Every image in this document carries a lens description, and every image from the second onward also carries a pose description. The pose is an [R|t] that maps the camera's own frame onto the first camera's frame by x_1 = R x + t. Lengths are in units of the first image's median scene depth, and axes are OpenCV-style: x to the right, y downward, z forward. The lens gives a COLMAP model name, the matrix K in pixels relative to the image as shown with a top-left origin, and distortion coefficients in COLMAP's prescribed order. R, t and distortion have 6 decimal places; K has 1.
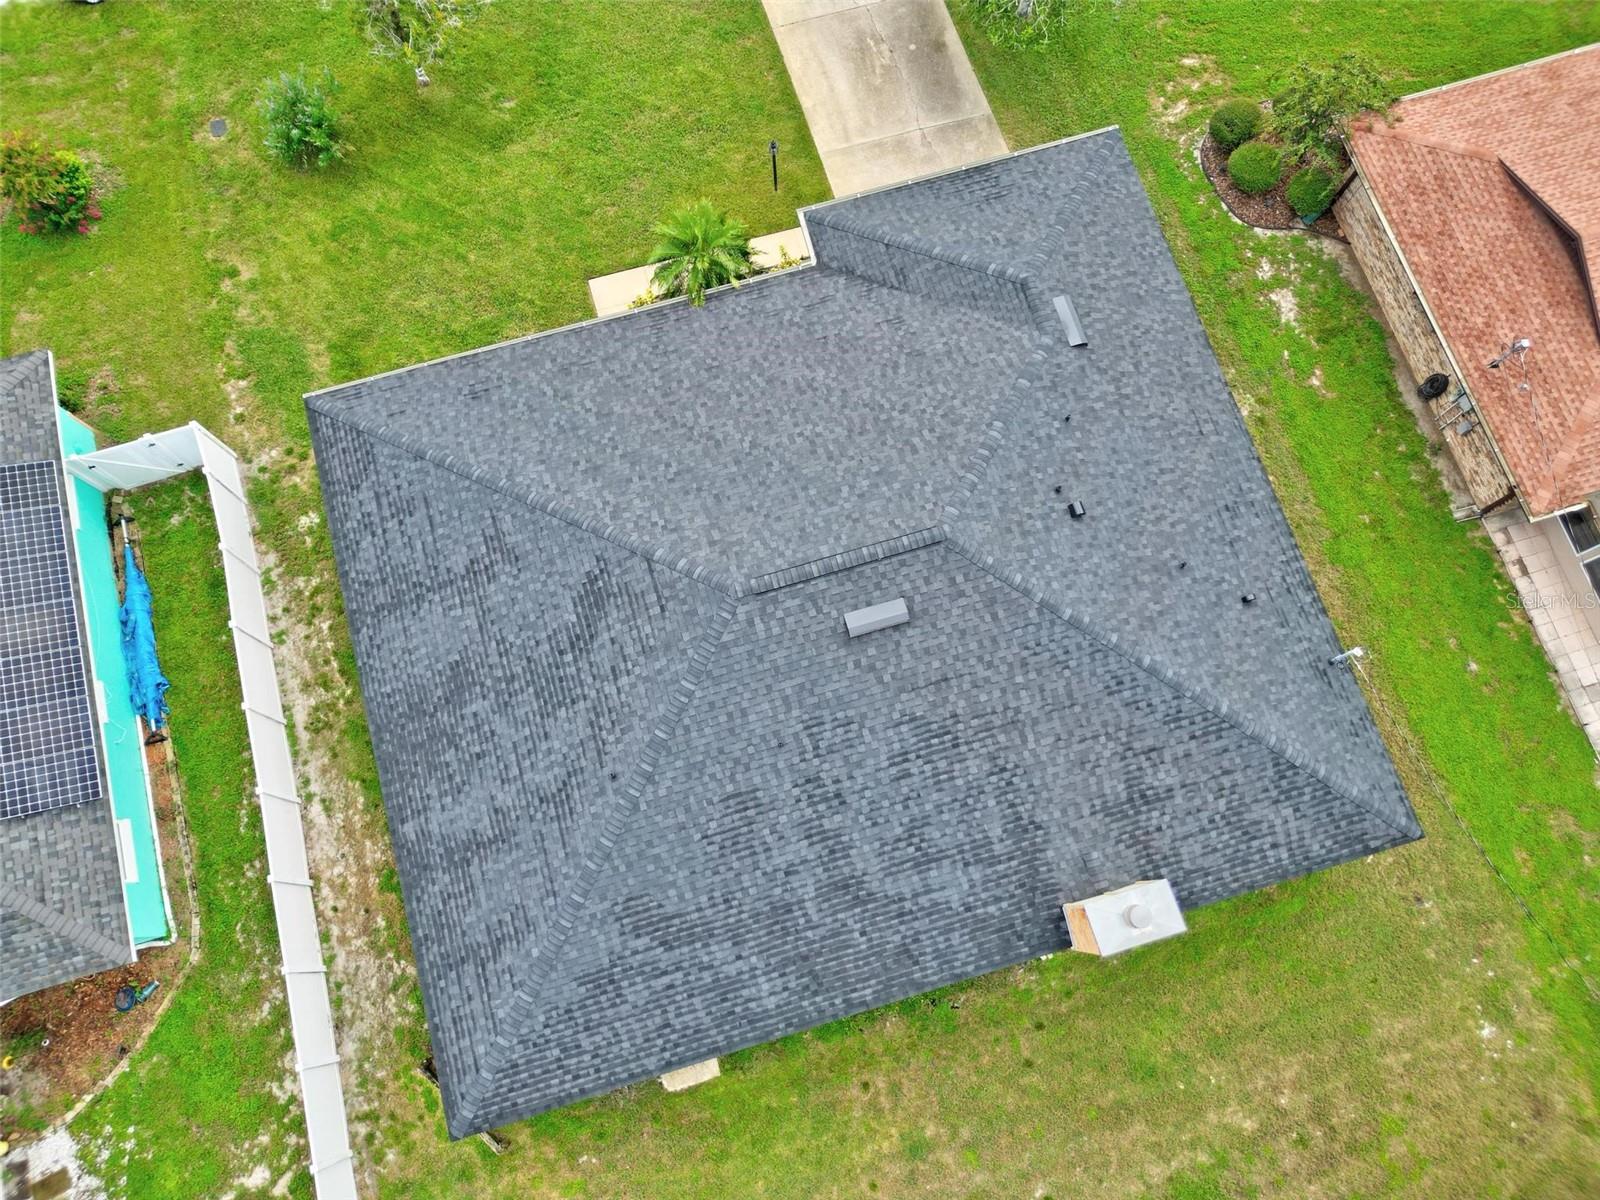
lens RADIAL K [[1104.7, 0, 800.0], [0, 1104.7, 600.0], [0, 0, 1]] dist [0.082662, -0.079229]
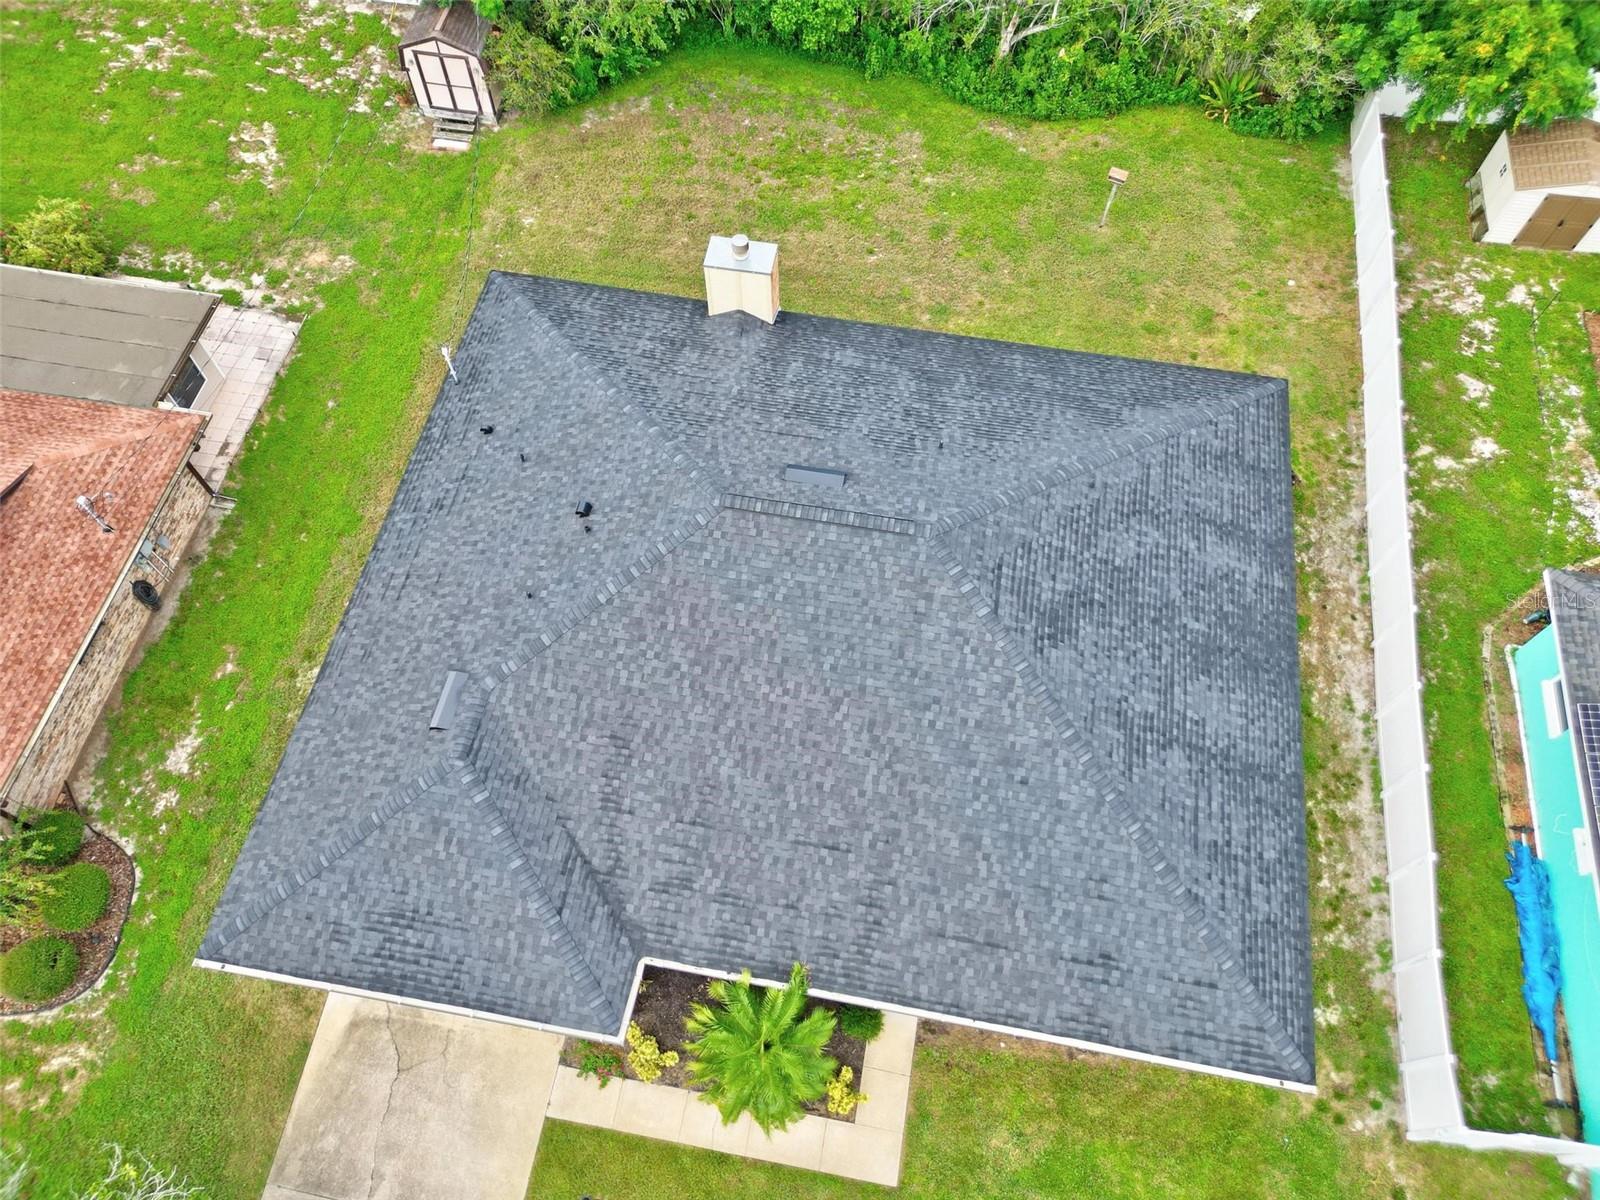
lens RADIAL K [[1104.7, 0, 800.0], [0, 1104.7, 600.0], [0, 0, 1]] dist [0.082662, -0.079229]
pose [[-0.892567, -0.396628, 0.214500, -0.159521], [0.435700, -0.636089, 0.636832, -0.615922], [-0.116145, 0.661873, 0.740563, 0.244543]]
